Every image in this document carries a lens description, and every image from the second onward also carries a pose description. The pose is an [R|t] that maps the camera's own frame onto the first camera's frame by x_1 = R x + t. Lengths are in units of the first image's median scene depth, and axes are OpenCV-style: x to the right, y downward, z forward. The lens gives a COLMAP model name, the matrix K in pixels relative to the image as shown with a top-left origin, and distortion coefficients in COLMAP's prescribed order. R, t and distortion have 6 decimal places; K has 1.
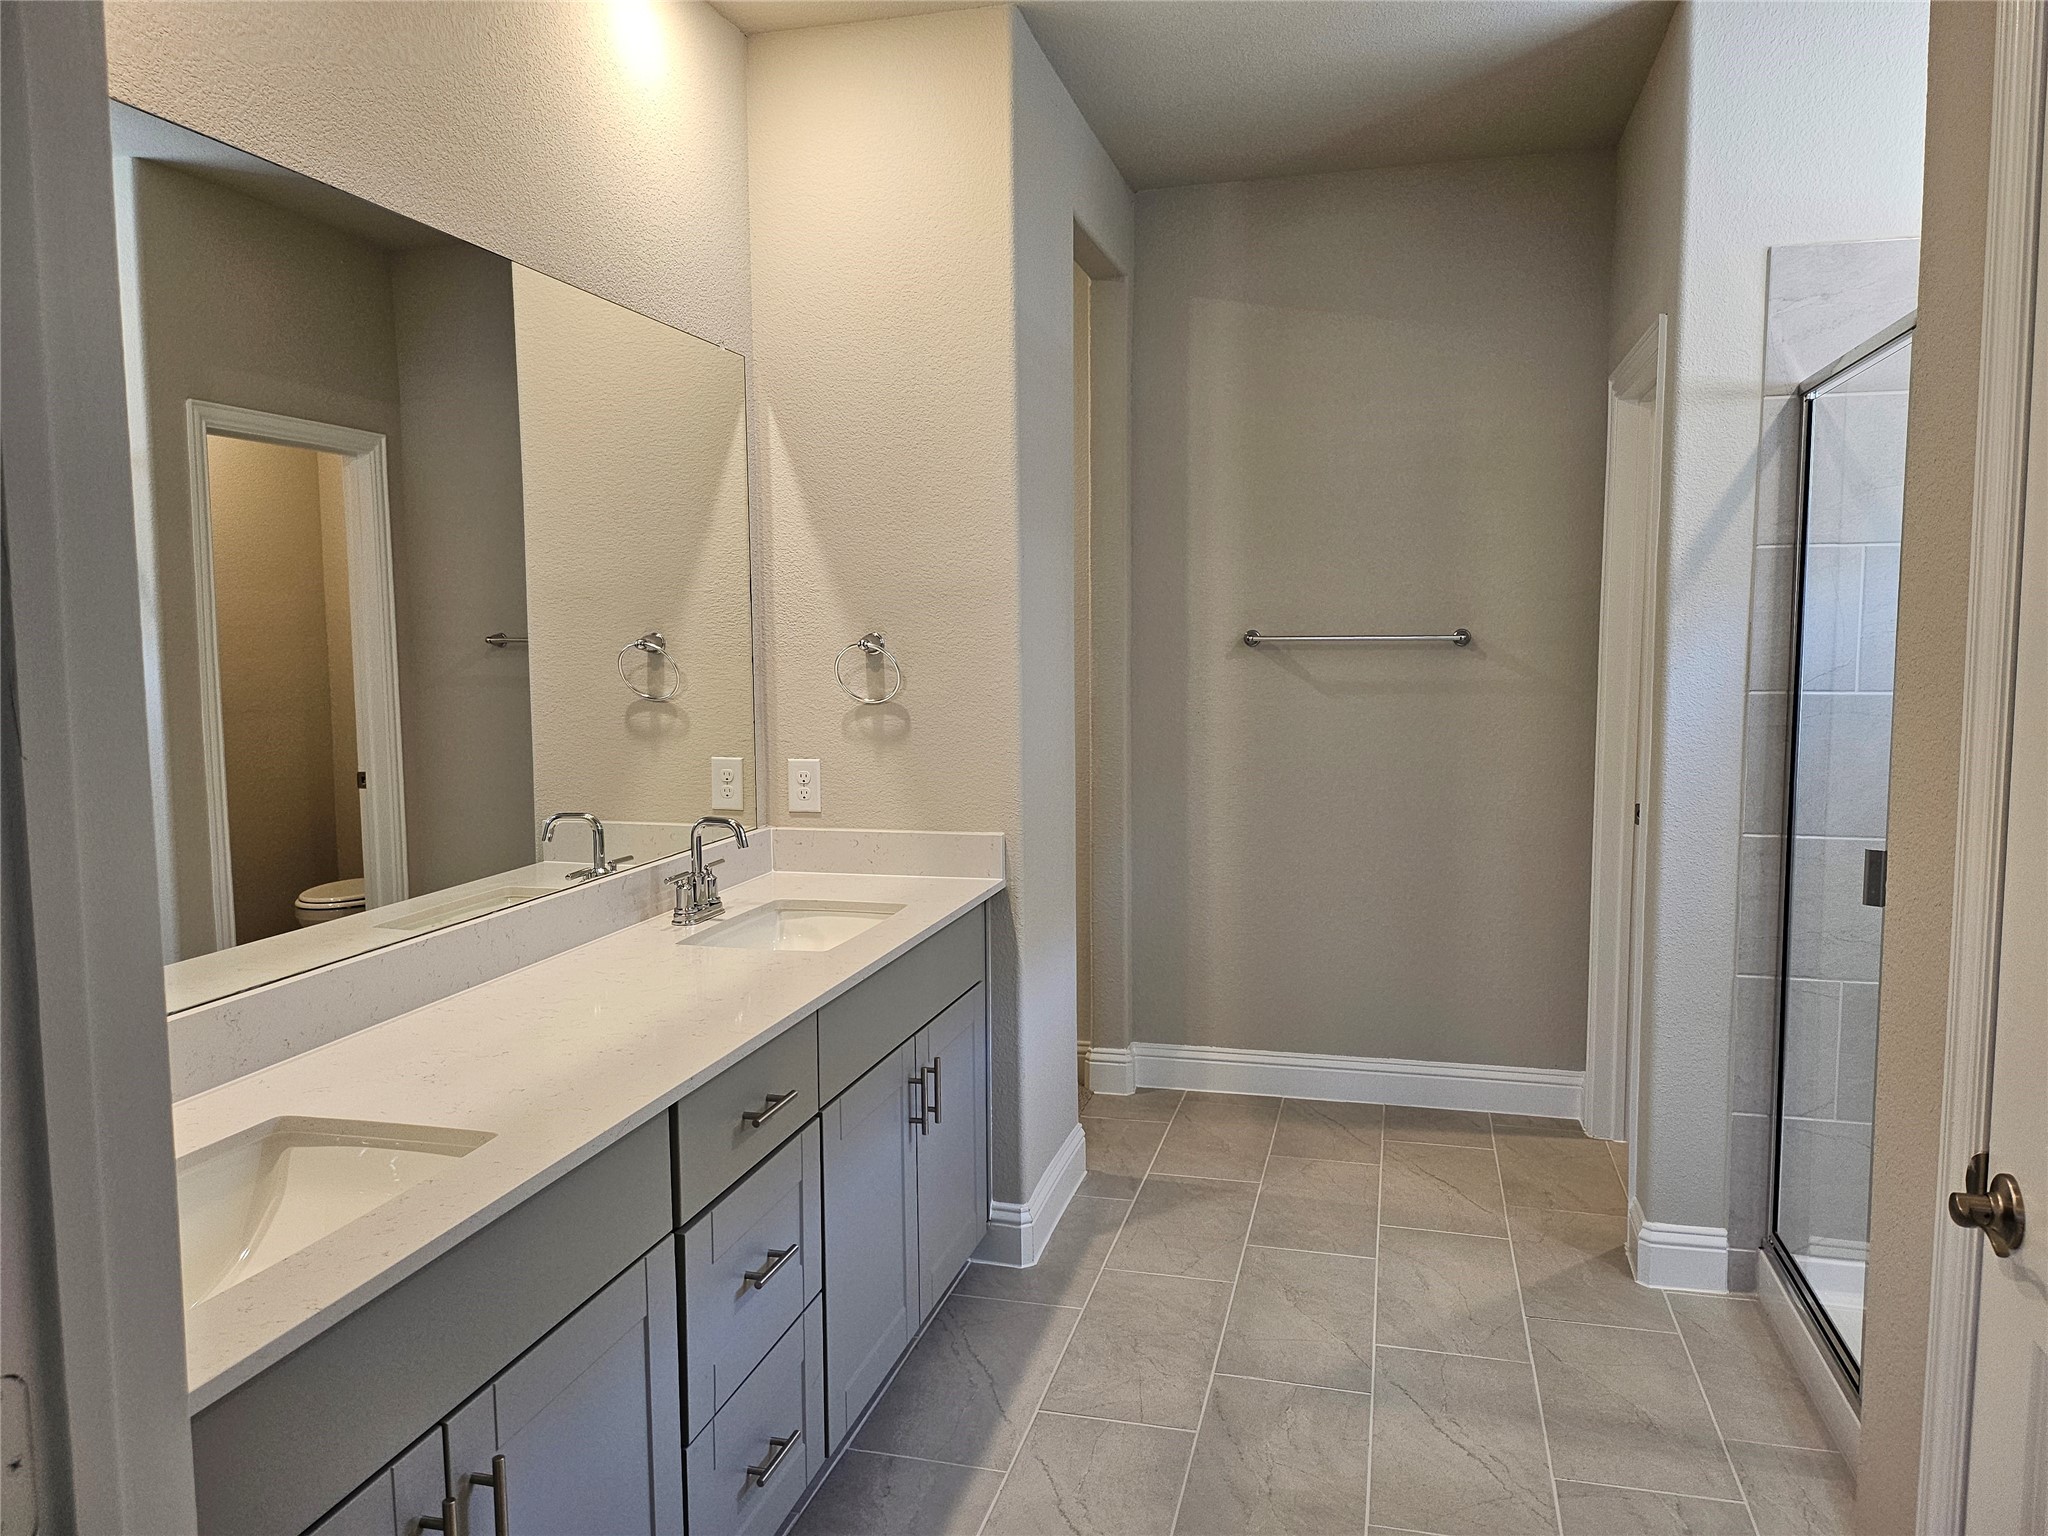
lens RADIAL K [[1437.2, 0, 1019.6], [0, 1437.2, 771.0], [0, 0, 1]] dist [0.078565, -0.090324]
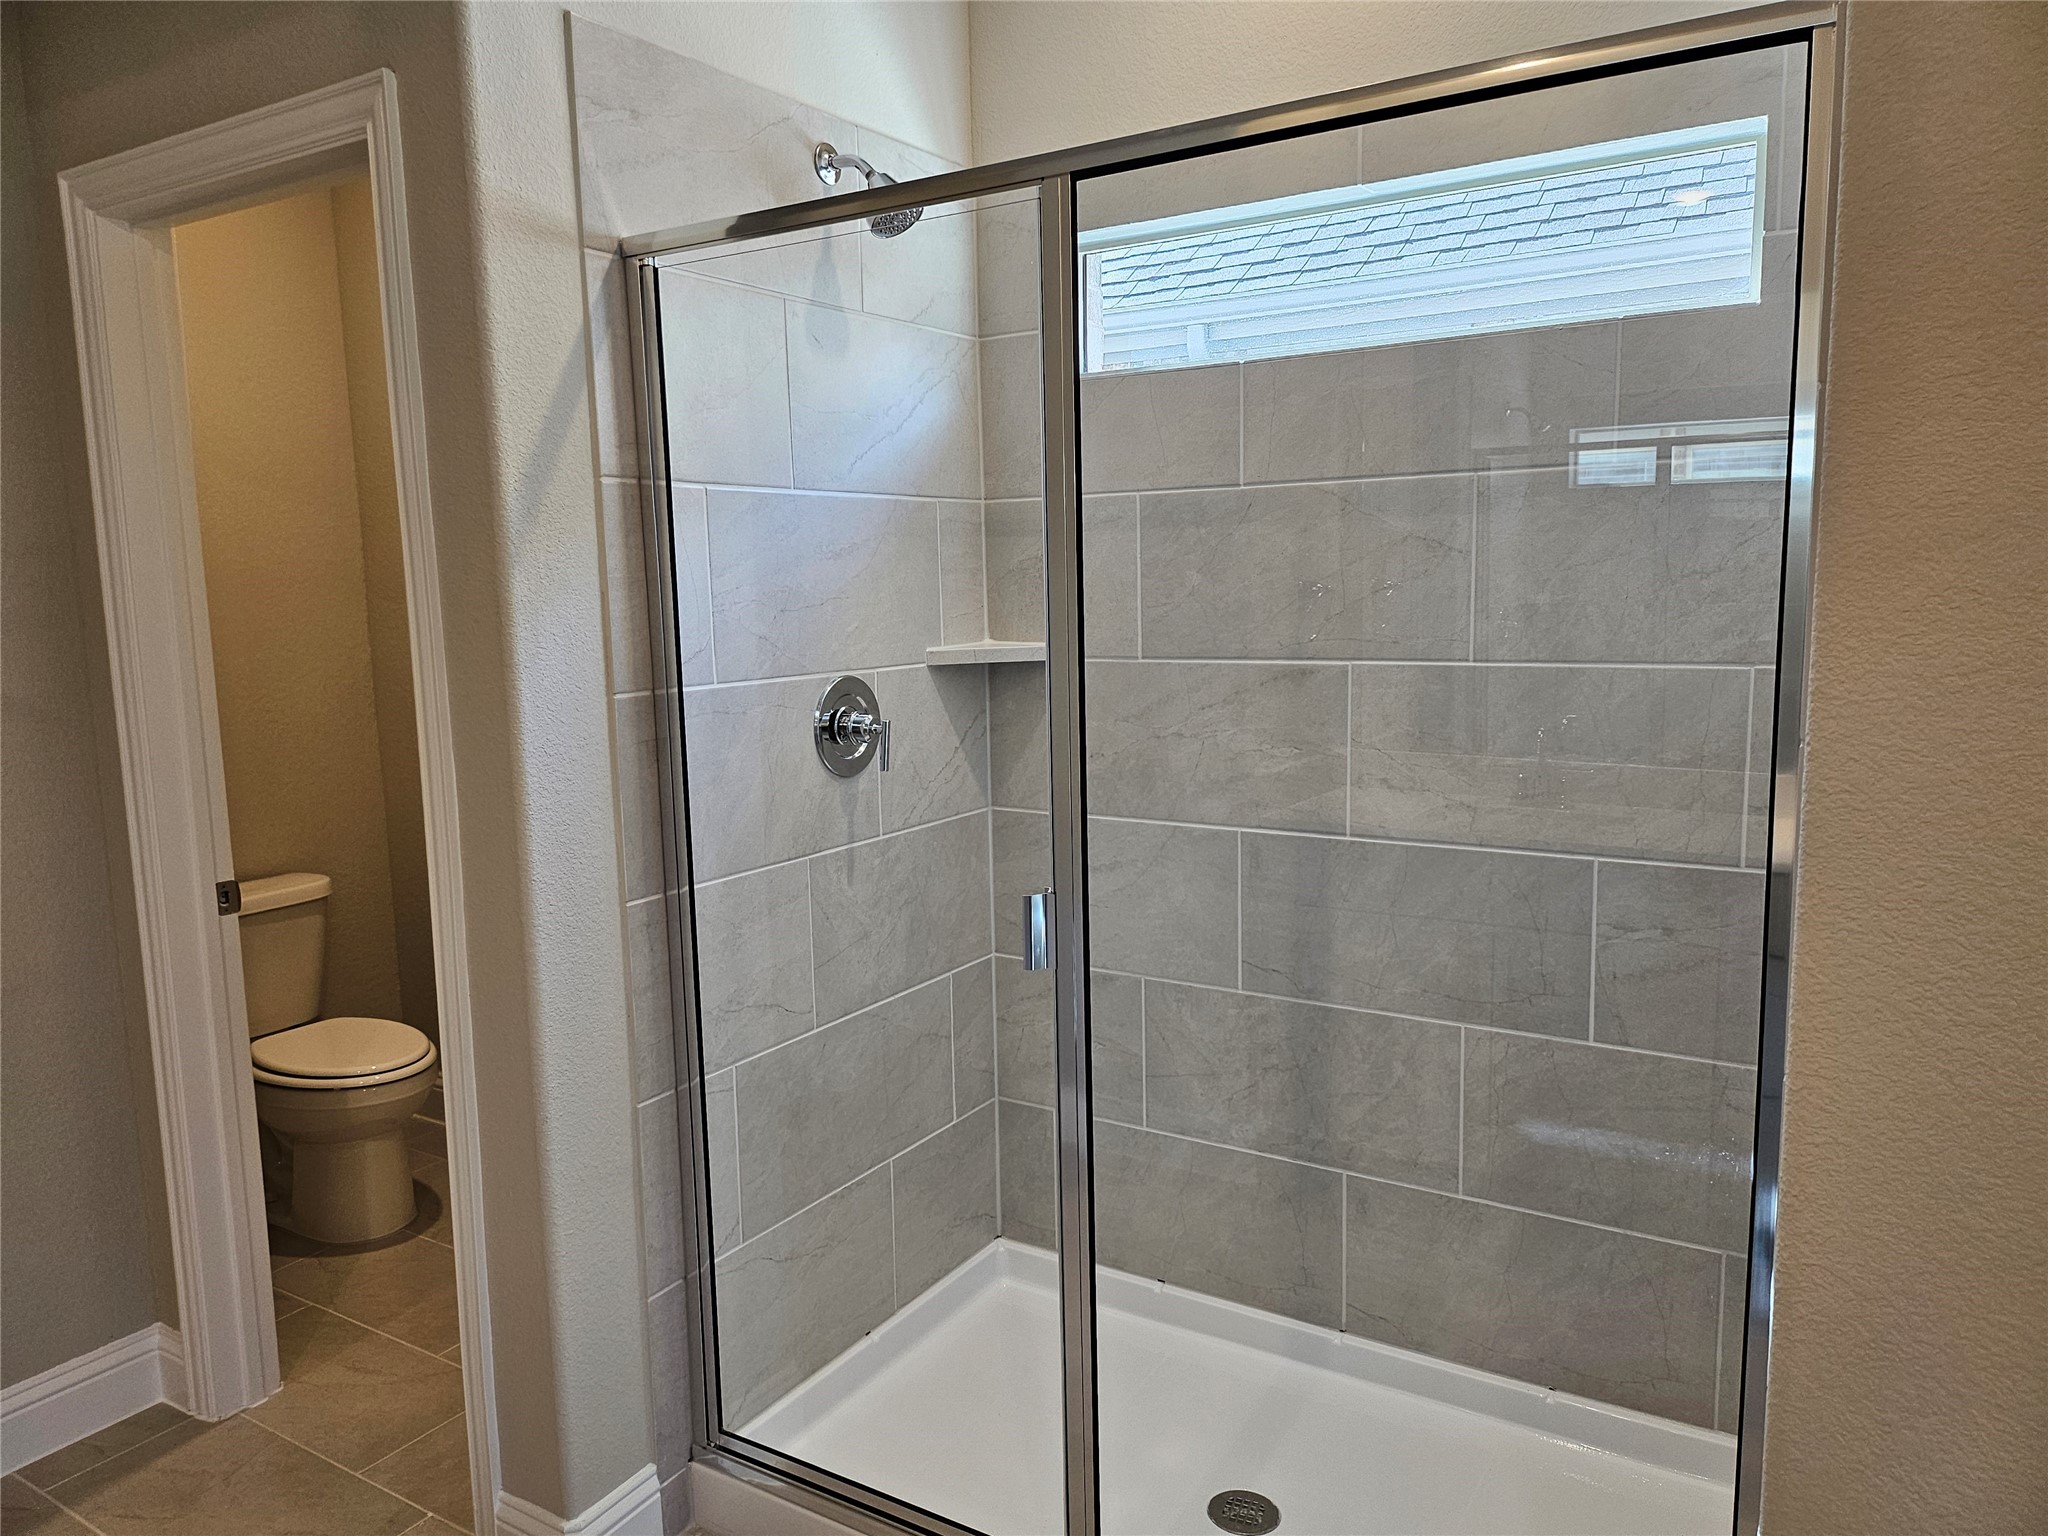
lens RADIAL K [[1437.2, 0, 1019.6], [0, 1437.2, 771.0], [0, 0, 1]] dist [0.078565, -0.090324]
pose [[0.297334, -0.131242, 0.945710, -0.082632], [0.110605, 0.988573, 0.102416, -0.067609], [-0.948345, 0.074148, 0.308453, 0.618754]]
